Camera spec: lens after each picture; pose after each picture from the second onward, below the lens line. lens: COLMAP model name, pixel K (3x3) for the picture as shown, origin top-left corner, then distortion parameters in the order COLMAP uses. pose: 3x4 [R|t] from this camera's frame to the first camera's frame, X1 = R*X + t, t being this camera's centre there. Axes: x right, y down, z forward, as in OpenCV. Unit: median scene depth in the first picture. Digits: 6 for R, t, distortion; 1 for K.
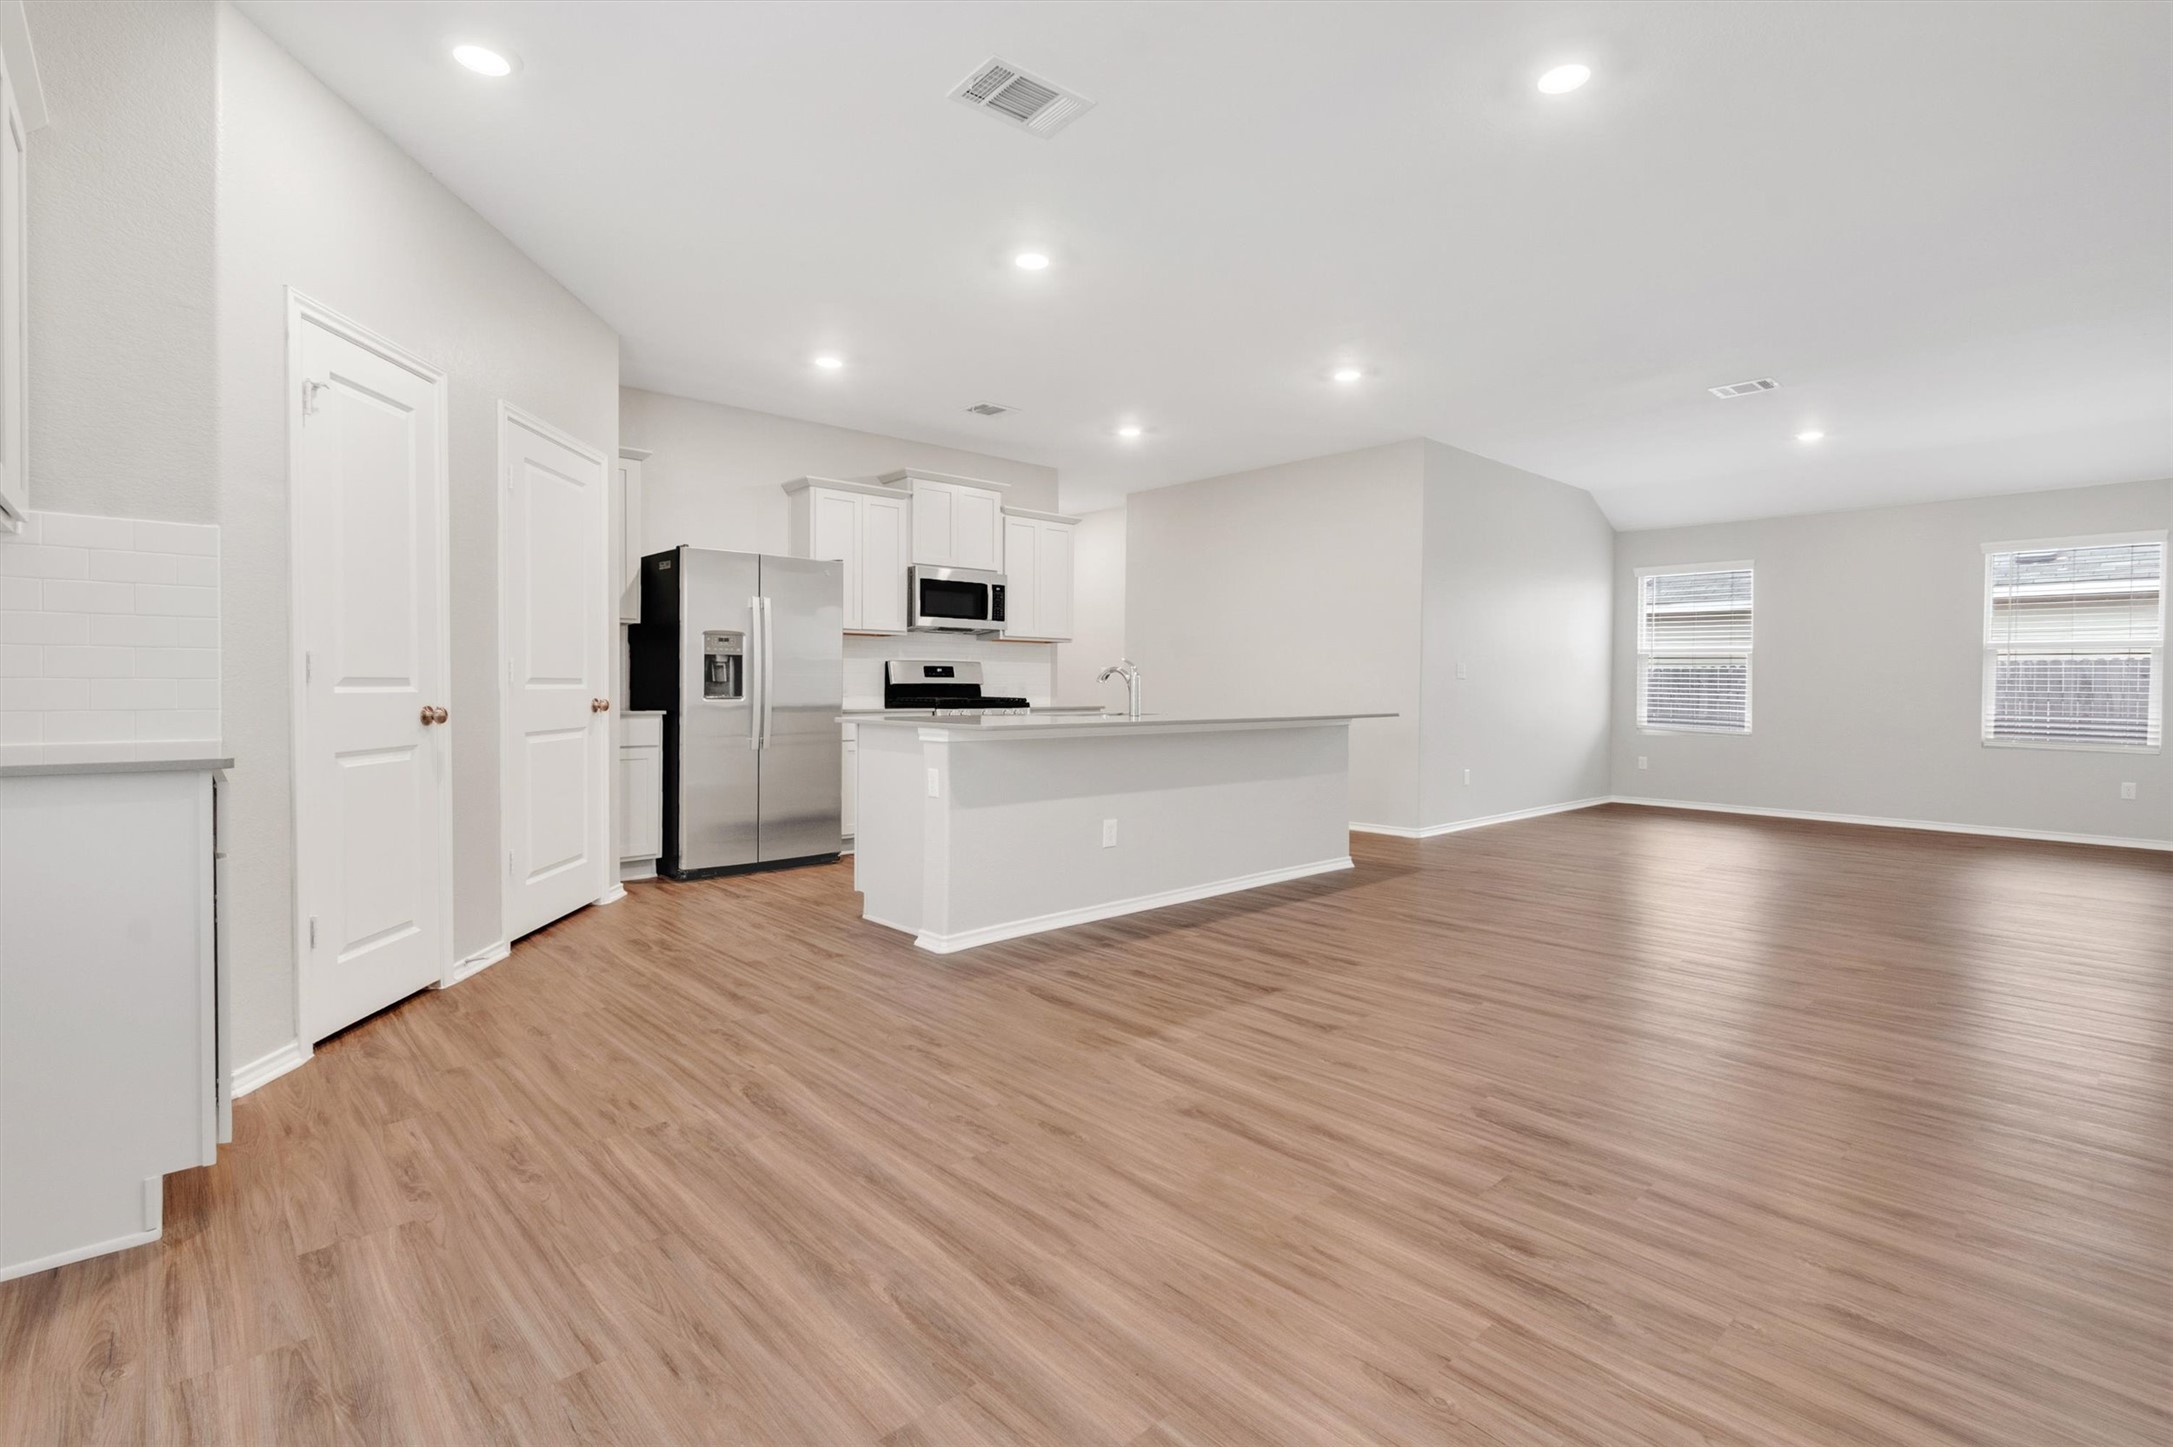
lens RADIAL K [[1040.2, 0, 1081.5], [0, 1040.2, 698.5], [0, 0, 1]] dist [0.002214, 0.000990]
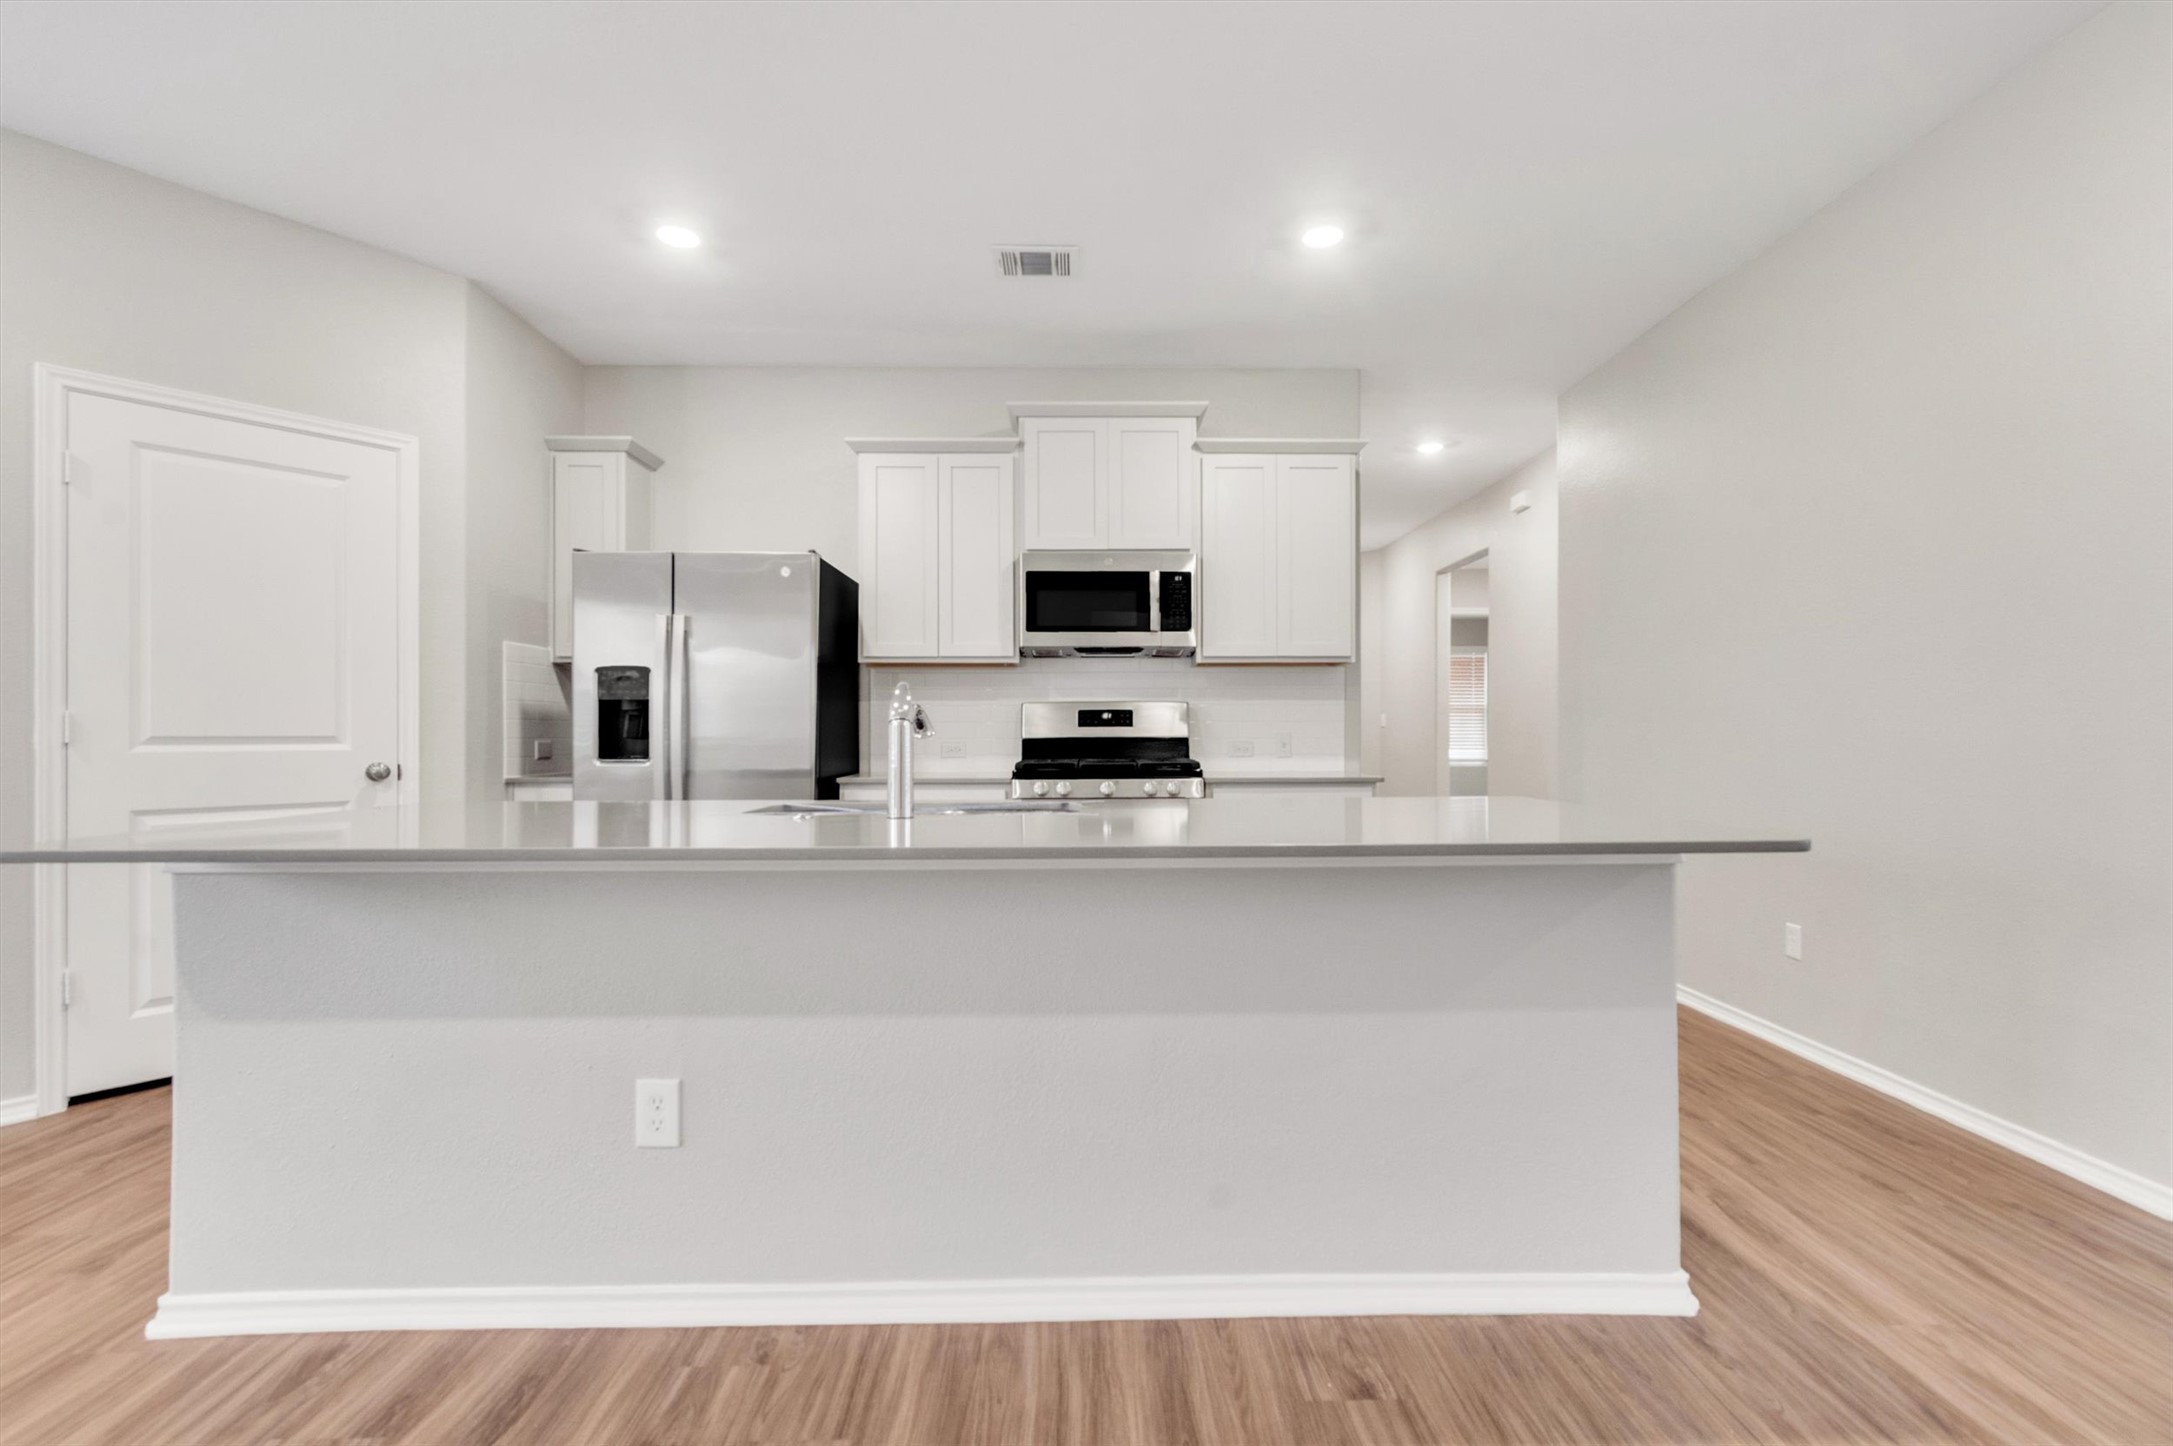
lens RADIAL K [[1033.4, 0, 1082.4], [0, 1033.4, 734.2], [0, 0, 1]] dist [0.001073, -0.000520]
pose [[0.749650, -0.001252, -0.661833, 0.276155], [-0.005277, 0.999955, -0.007868, -0.011300], [0.661814, 0.009391, 0.749610, 0.528065]]
